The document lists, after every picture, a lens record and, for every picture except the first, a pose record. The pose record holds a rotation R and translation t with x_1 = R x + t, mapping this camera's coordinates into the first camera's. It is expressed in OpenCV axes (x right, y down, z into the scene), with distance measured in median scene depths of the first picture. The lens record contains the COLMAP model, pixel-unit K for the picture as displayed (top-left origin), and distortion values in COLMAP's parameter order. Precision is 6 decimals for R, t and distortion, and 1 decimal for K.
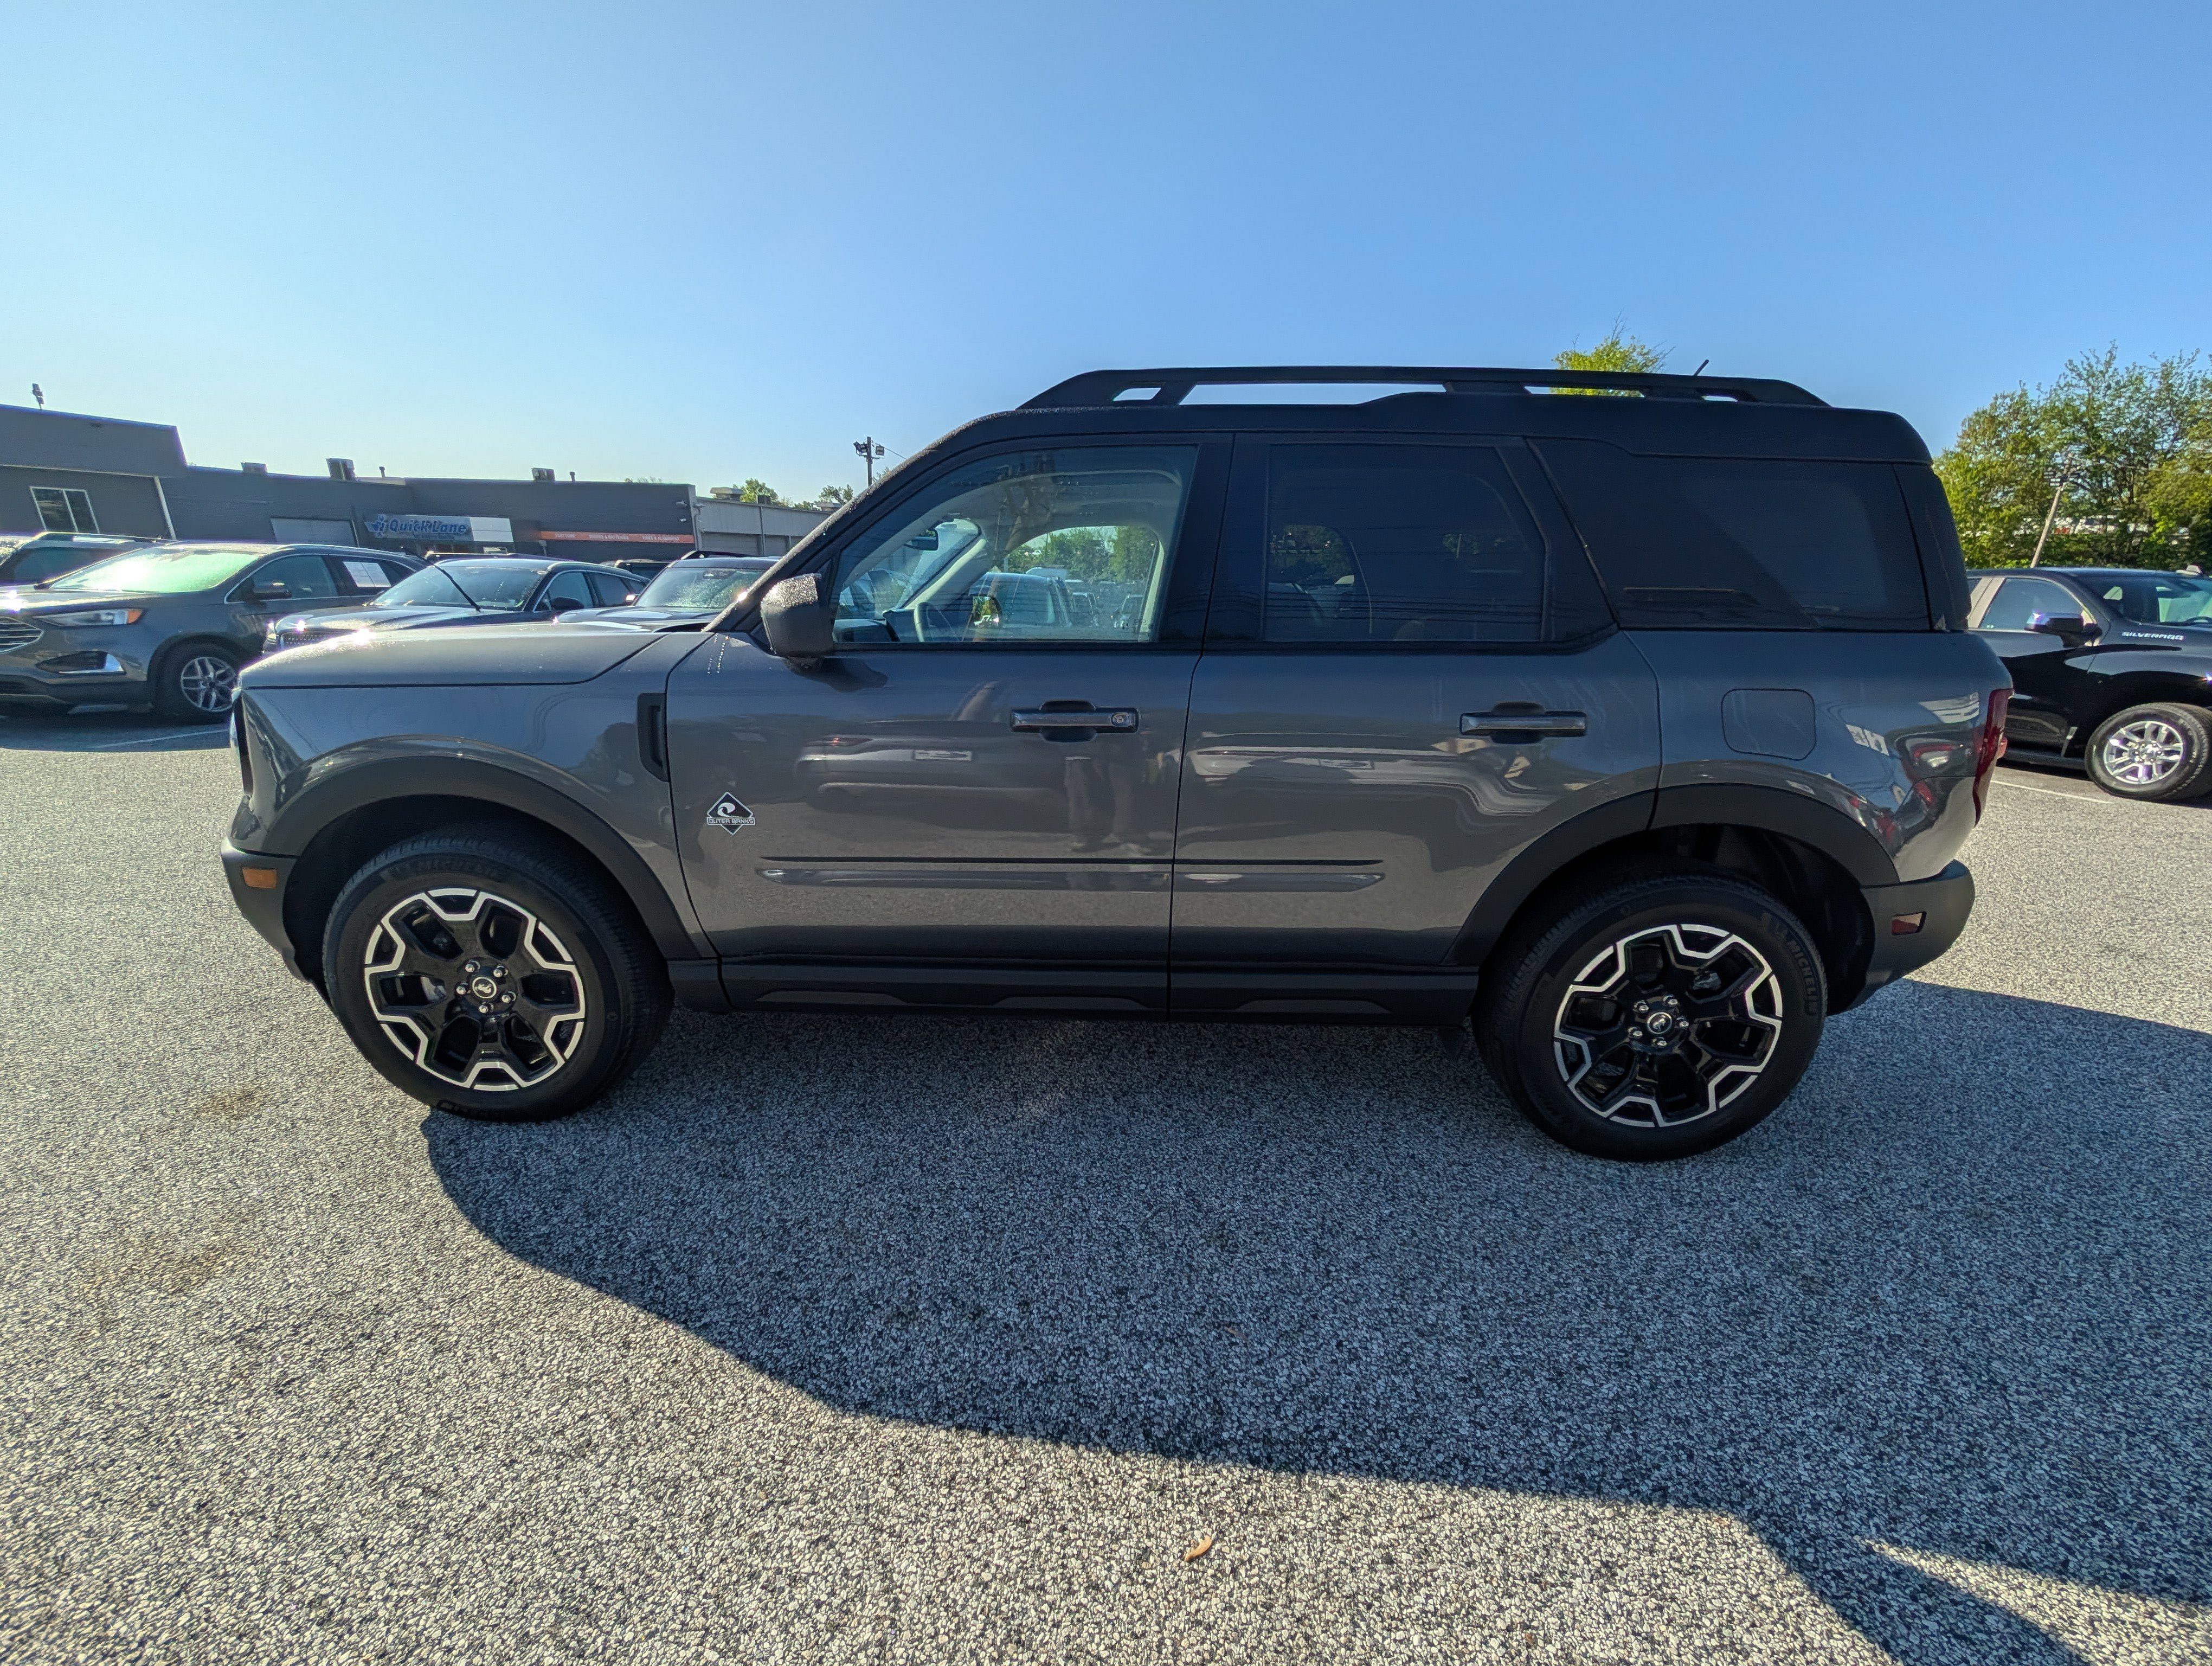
lens RADIAL K [[838.9, 0, 1106.0], [0, 838.9, 833.0], [0, 0, 1]] dist [-0.007562, 0.001992]
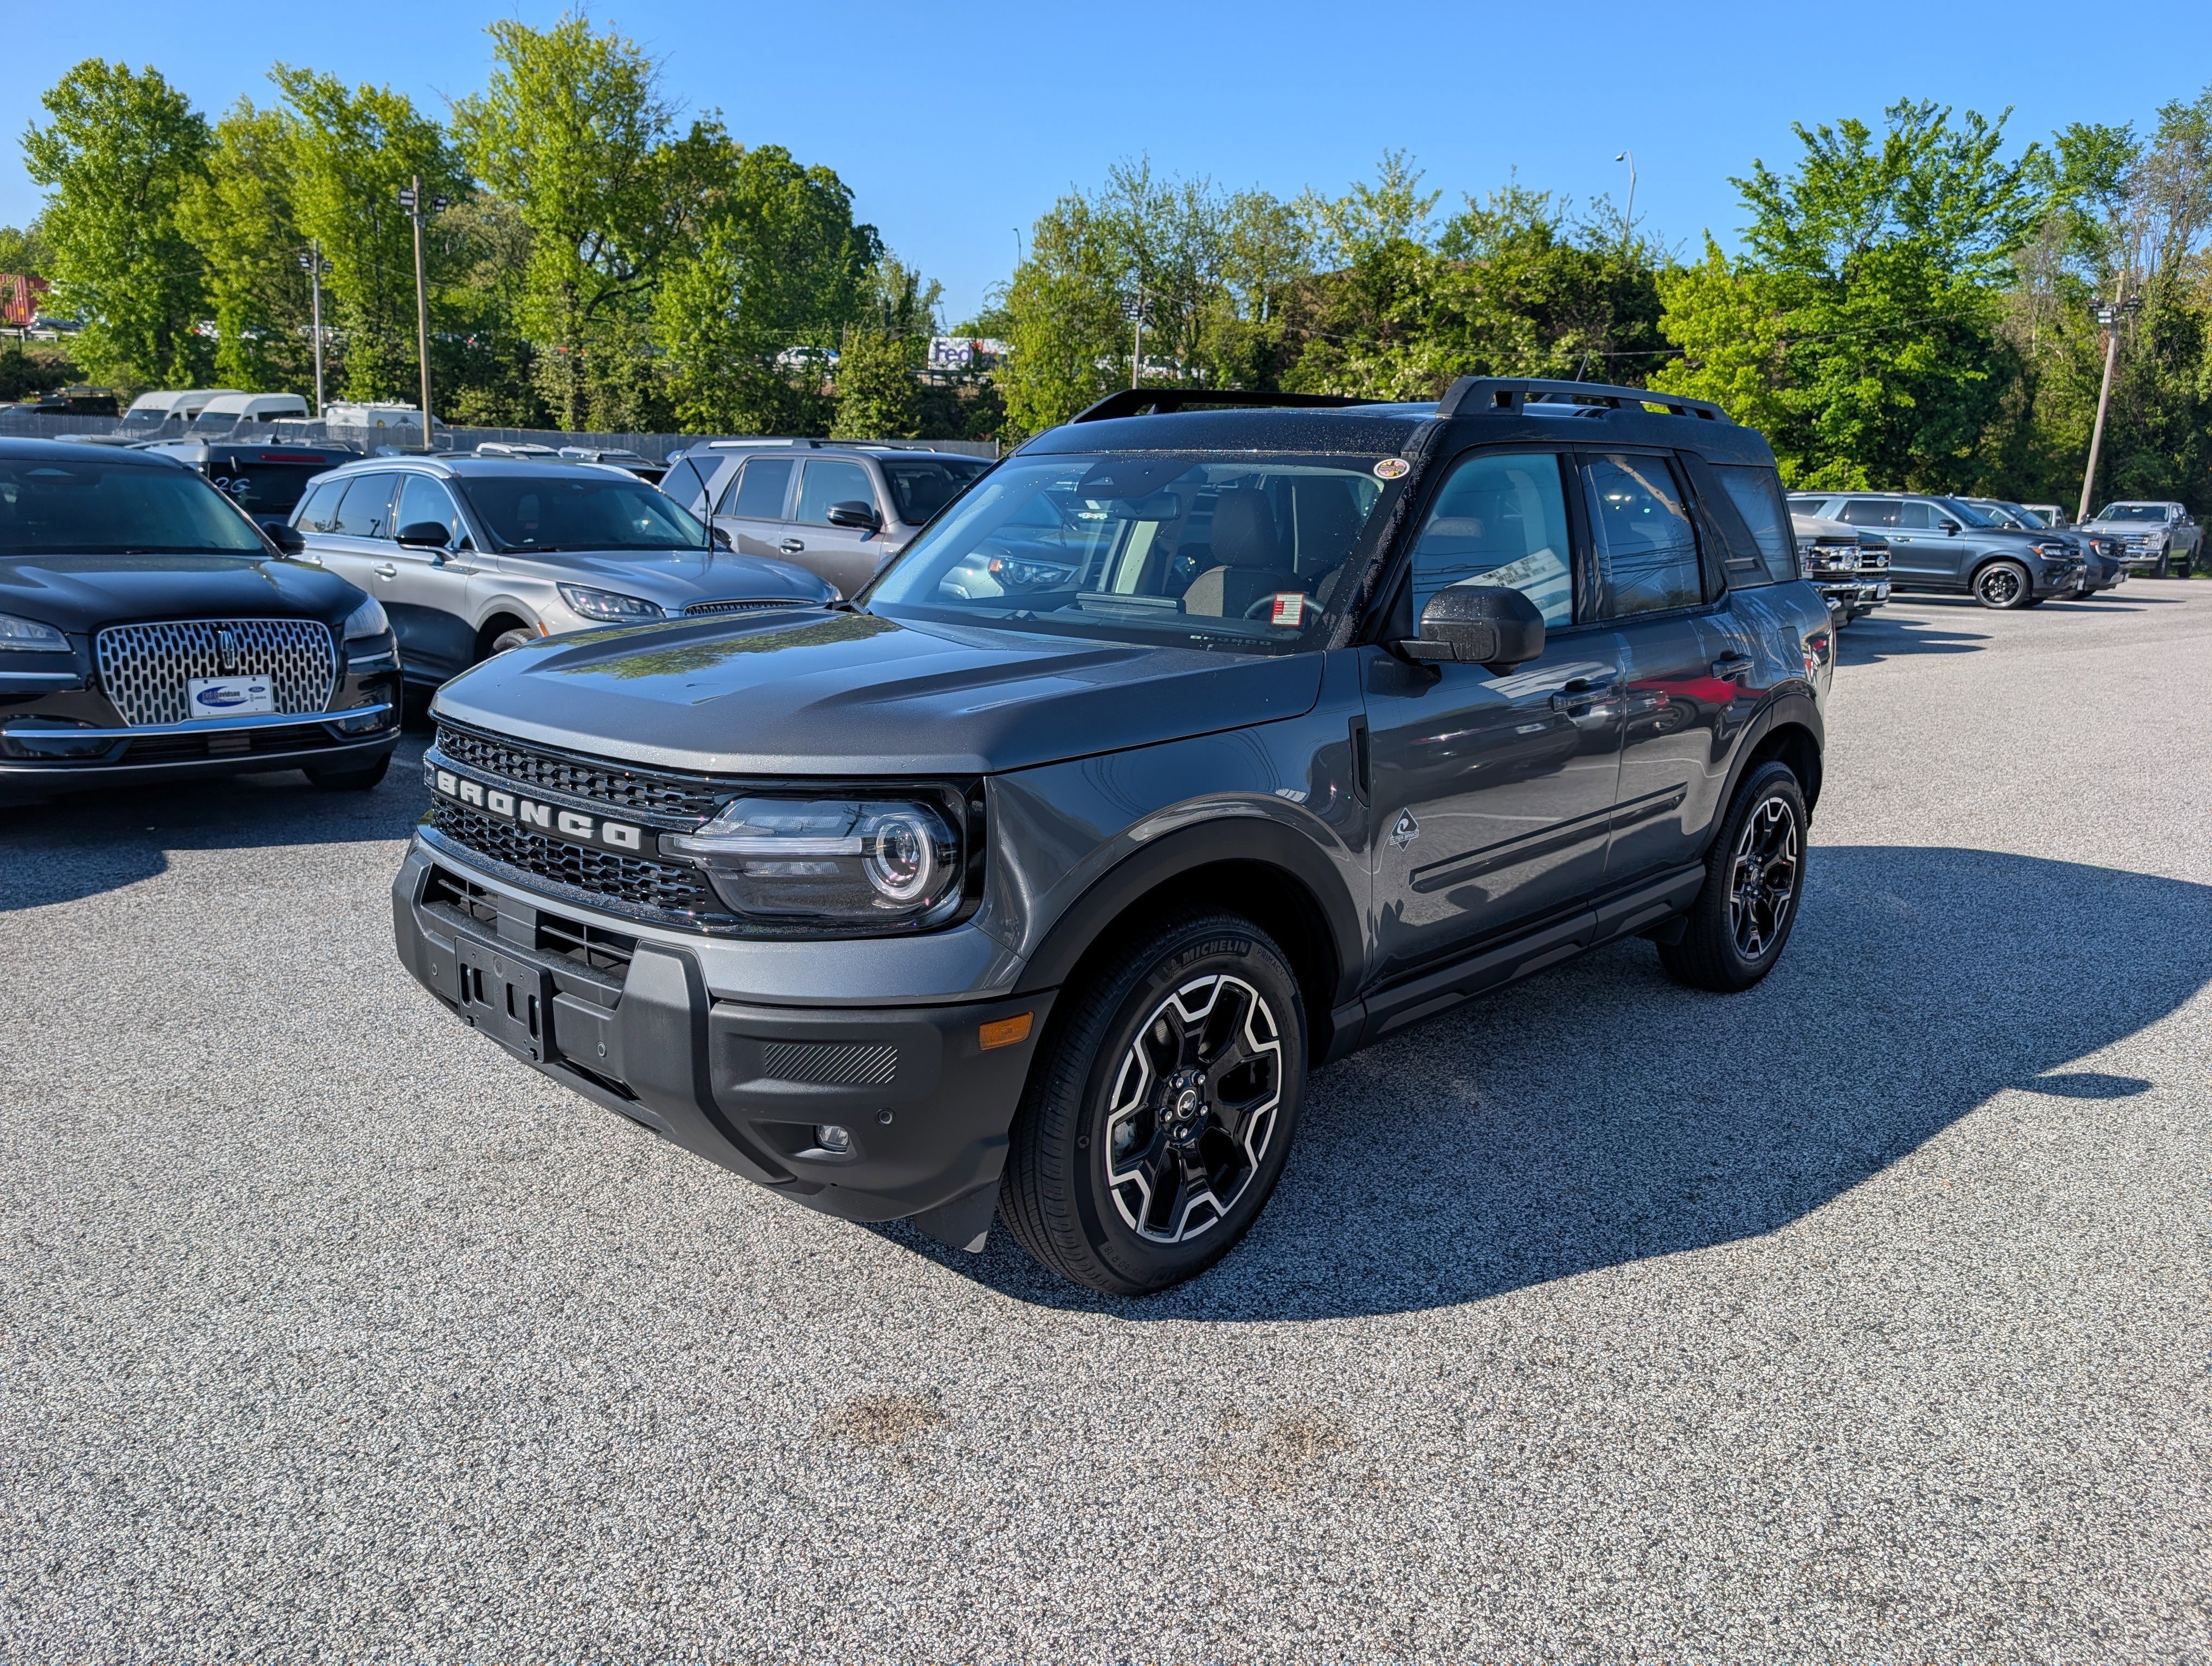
lens RADIAL K [[1583.0, 0, 1140.2], [0, 1583.0, 821.0], [0, 0, 1]] dist [0.014027, -0.009662]
pose [[0.663616, -0.155804, 0.731668, -1.908167], [0.182704, 0.982208, 0.043443, -0.161432], [-0.725419, 0.104849, 0.680275, -0.027458]]
